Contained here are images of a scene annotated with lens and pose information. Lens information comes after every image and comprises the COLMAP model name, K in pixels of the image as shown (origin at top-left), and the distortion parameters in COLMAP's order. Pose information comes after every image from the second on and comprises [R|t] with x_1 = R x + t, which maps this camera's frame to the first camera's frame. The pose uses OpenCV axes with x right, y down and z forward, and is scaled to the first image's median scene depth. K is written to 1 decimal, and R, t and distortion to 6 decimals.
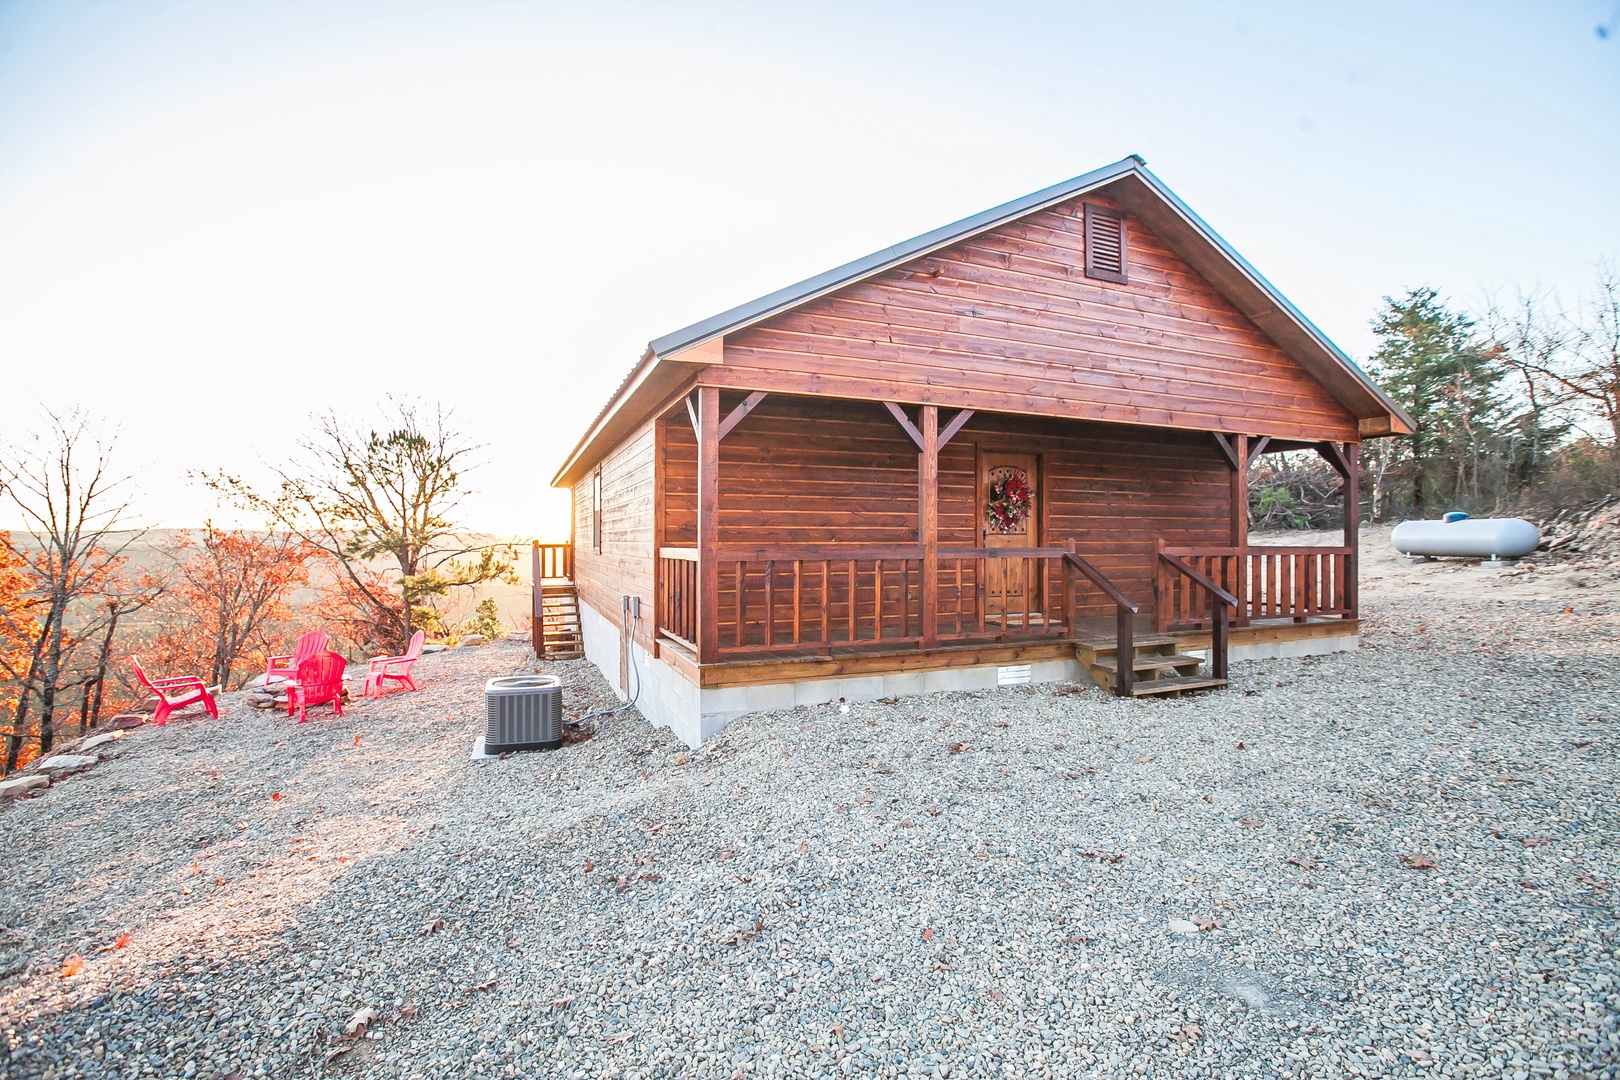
lens RADIAL K [[737.0, 0, 809.7], [0, 737.0, 536.8], [0, 0, 1]] dist [-0.050184, 0.016846]
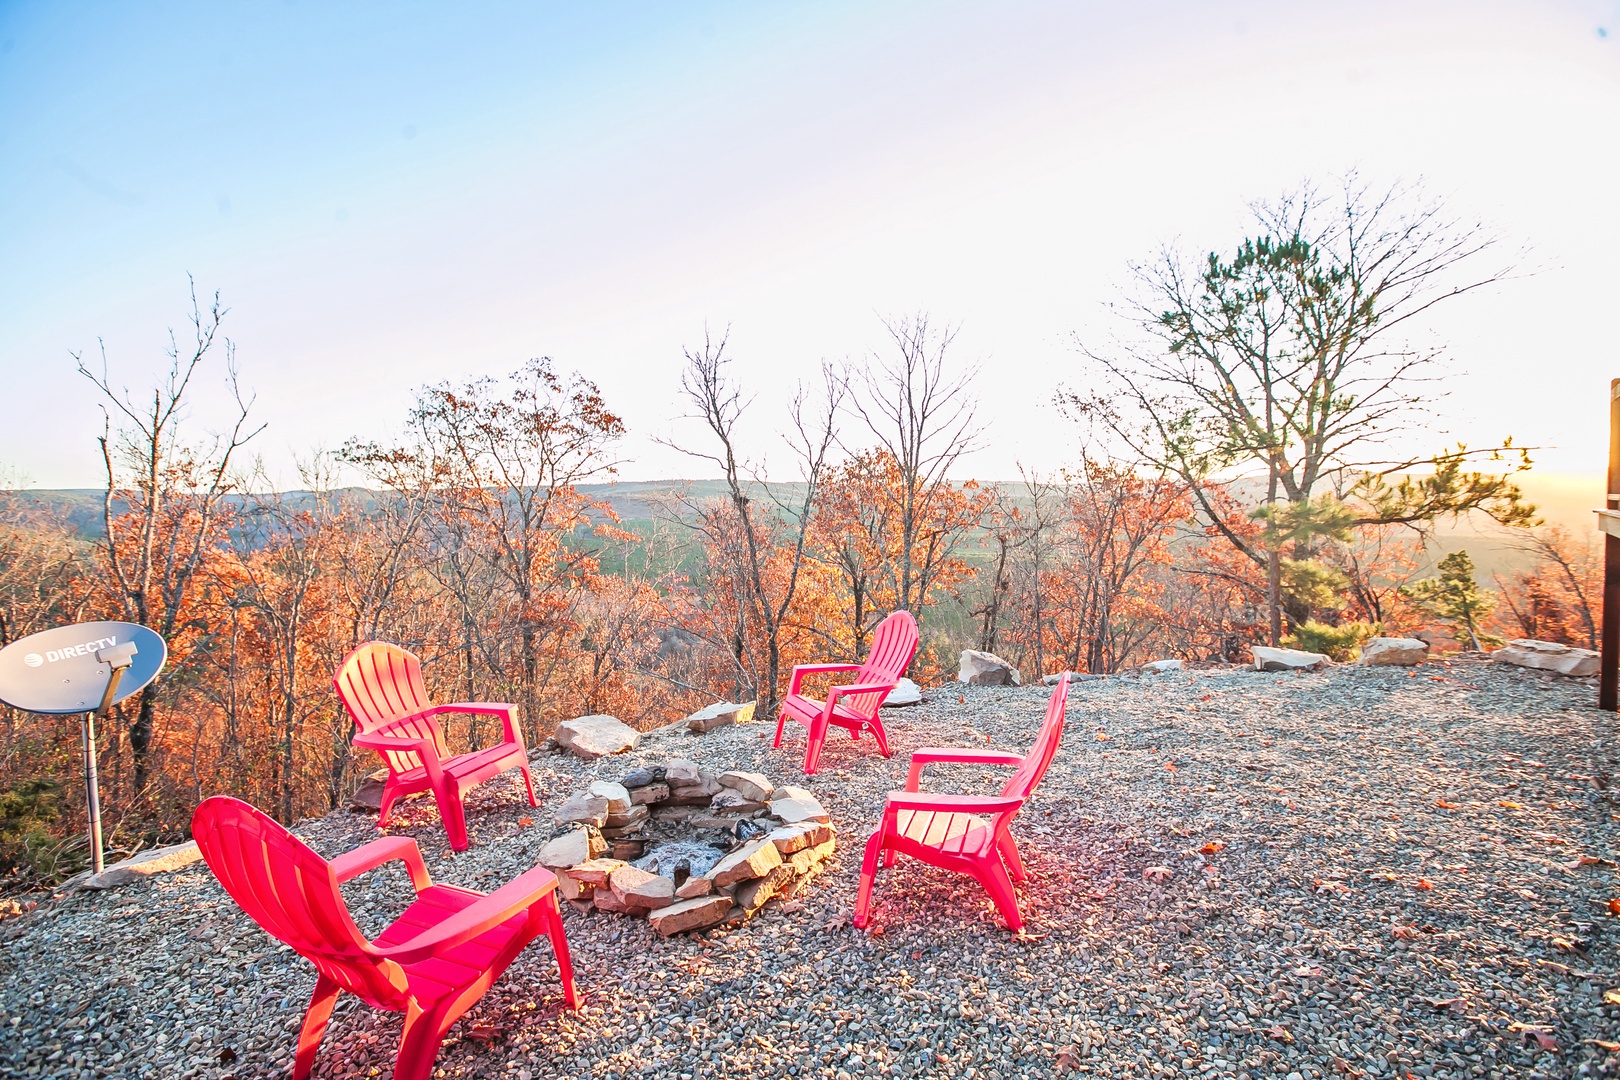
lens RADIAL K [[737.0, 0, 809.7], [0, 737.0, 536.8], [0, 0, 1]] dist [-0.050184, 0.016846]
pose [[0.405682, 0.037900, -0.913228, -0.186768], [0.031217, 0.997983, 0.055284, 0.035935], [0.913481, -0.050936, 0.403680, 0.437843]]
